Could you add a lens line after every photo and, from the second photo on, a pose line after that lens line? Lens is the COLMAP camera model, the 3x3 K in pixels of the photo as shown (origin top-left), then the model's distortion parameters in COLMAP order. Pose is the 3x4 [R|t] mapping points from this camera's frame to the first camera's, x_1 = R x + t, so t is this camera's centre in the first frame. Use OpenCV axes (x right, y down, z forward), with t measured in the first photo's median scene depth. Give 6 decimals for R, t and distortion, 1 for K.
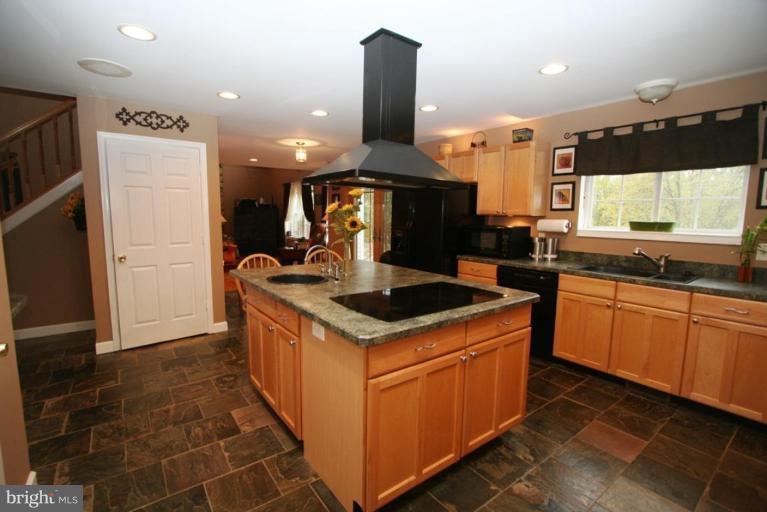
lens RADIAL K [[353.5, 0, 377.8], [0, 353.5, 258.7], [0, 0, 1]] dist [-0.002651, 0.000045]
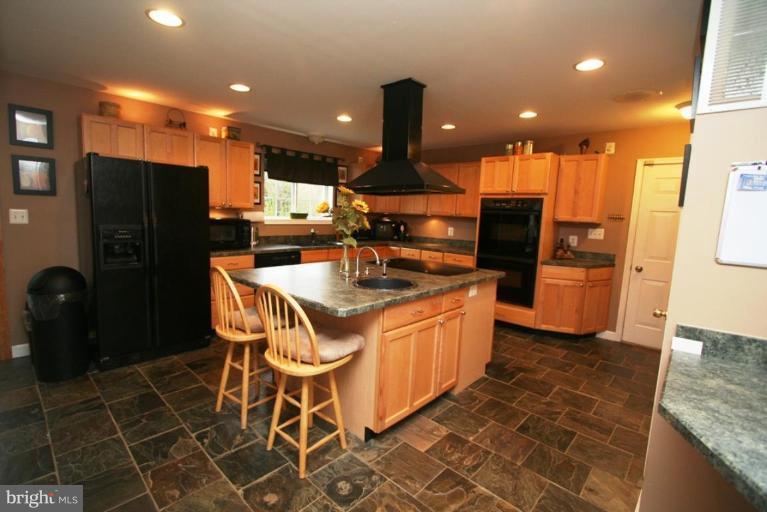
lens RADIAL K [[353.5, 0, 377.7], [0, 353.5, 251.9], [0, 0, 1]] dist [-0.002651, 0.000045]
pose [[-0.178437, -0.120199, 0.976582, -0.964641], [0.092687, 0.986044, 0.138299, -0.128384], [-0.979576, 0.115195, -0.164806, 0.996330]]
